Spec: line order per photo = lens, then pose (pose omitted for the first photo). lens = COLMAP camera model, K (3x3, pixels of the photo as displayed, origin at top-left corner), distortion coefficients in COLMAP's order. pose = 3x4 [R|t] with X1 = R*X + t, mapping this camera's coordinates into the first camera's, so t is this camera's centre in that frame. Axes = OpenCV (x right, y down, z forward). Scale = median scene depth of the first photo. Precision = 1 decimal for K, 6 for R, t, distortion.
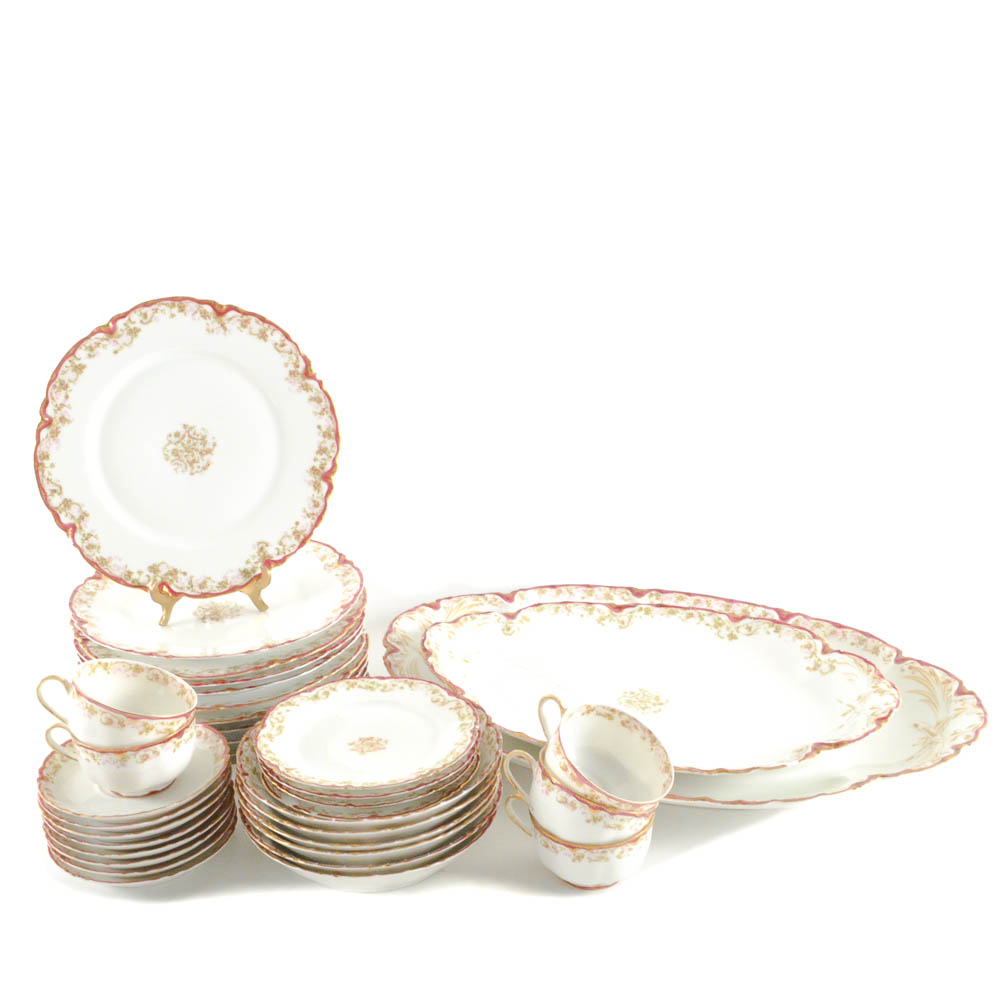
lens RADIAL K [[1198.6, 0, 482.3], [0, 1198.6, 506.4], [0, 0, 1]] dist [-0.100287, 0.000000]
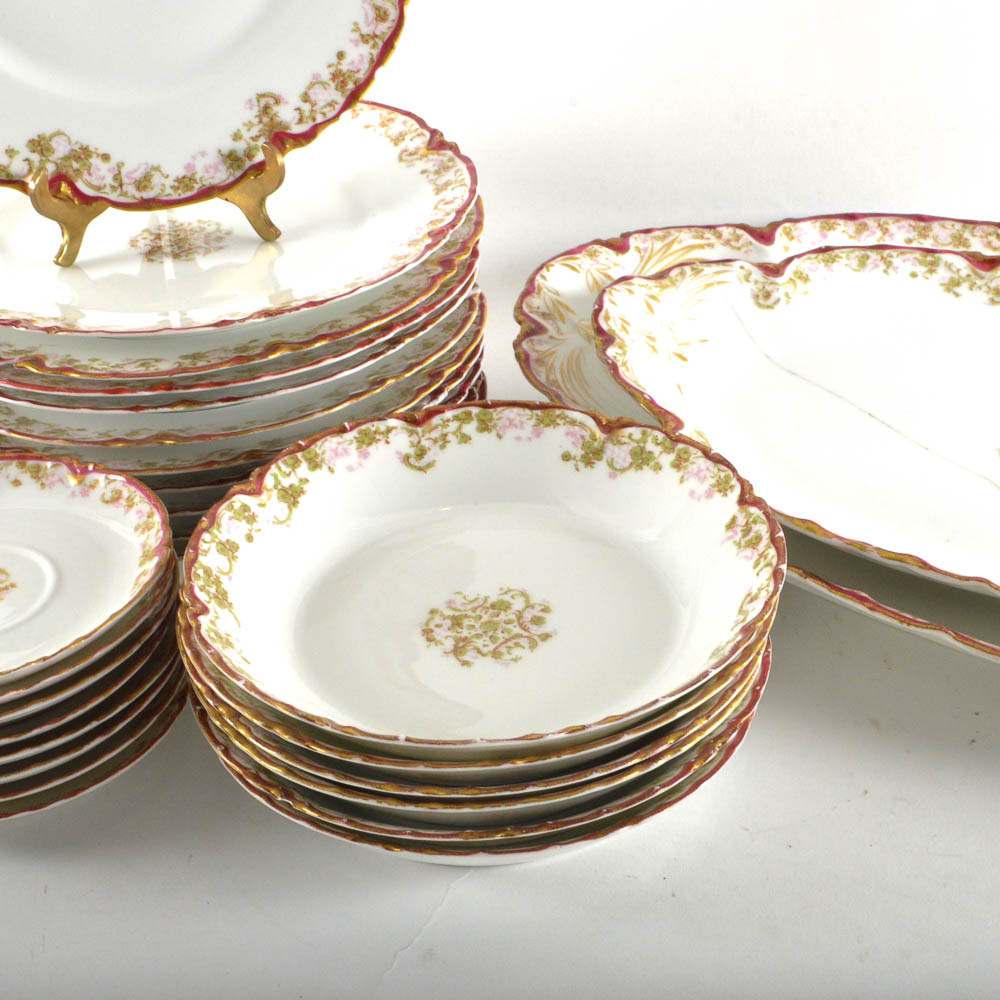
lens RADIAL K [[1554.6, 0, 457.2], [0, 1554.6, 516.0], [0, 0, 1]] dist [-0.063324, 0.000000]
pose [[0.992295, 0.048849, -0.113865, -0.032343], [-0.020547, 0.971153, 0.237572, 0.047492], [0.122185, -0.233402, 0.964673, 0.395097]]
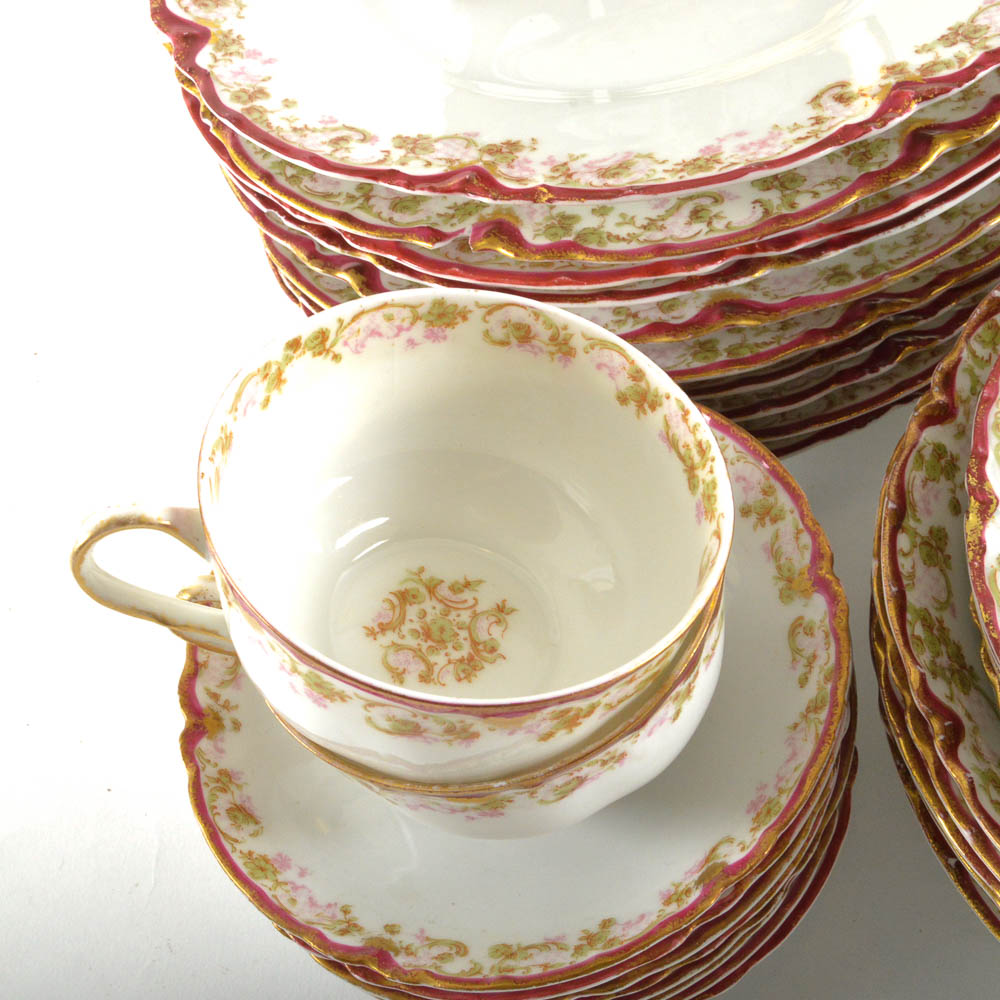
lens RADIAL K [[1554.6, 0, 472.0], [0, 1554.6, 499.5], [0, 0, 1]] dist [-0.063324, 0.000000]
pose [[0.972657, -0.041189, -0.228567, -0.190620], [0.172178, 0.788358, 0.590632, -0.022407], [0.155865, -0.613836, 0.773894, 0.652013]]
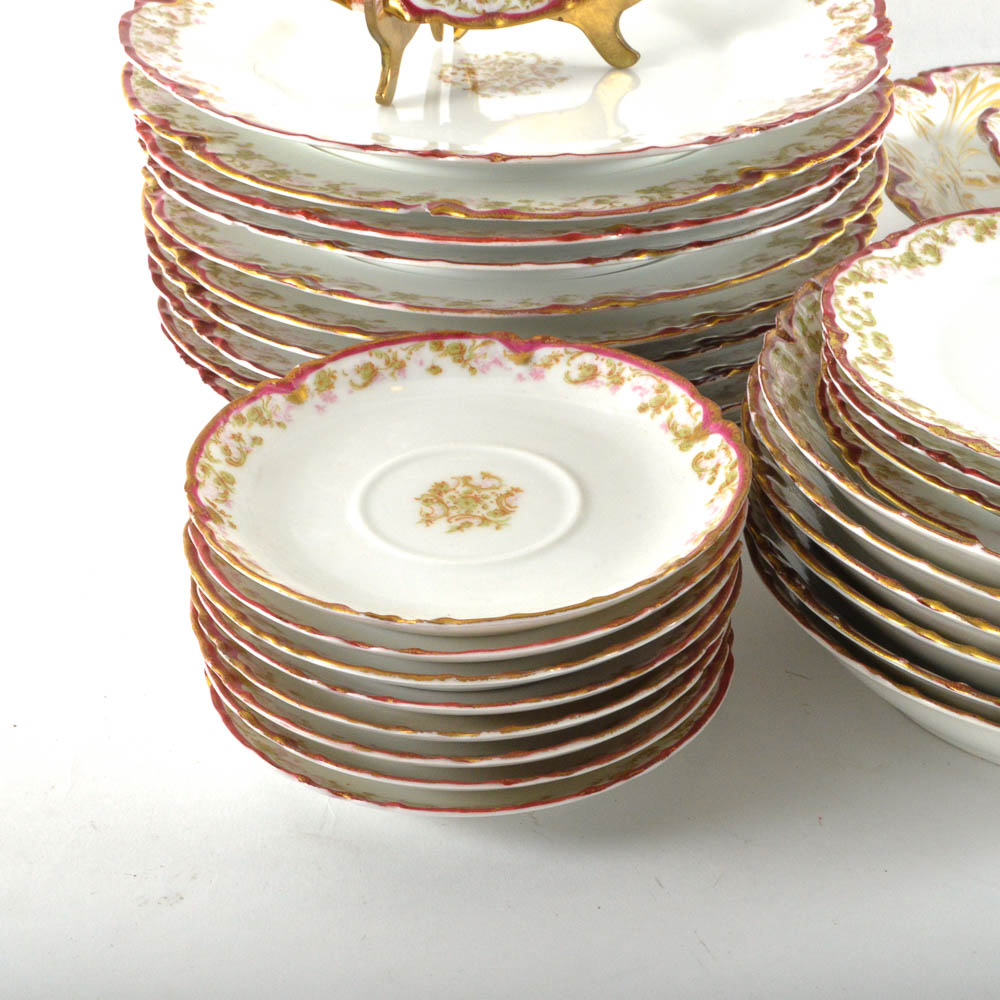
lens RADIAL K [[1756.5, 0, 465.1], [0, 1756.5, 507.3], [0, 0, 1]] dist [-0.051899, 0.000000]
pose [[0.998148, -0.033749, 0.050604, -0.283374], [0.021797, 0.975161, 0.220423, 0.106145], [-0.056786, -0.218912, 0.974091, 0.447357]]
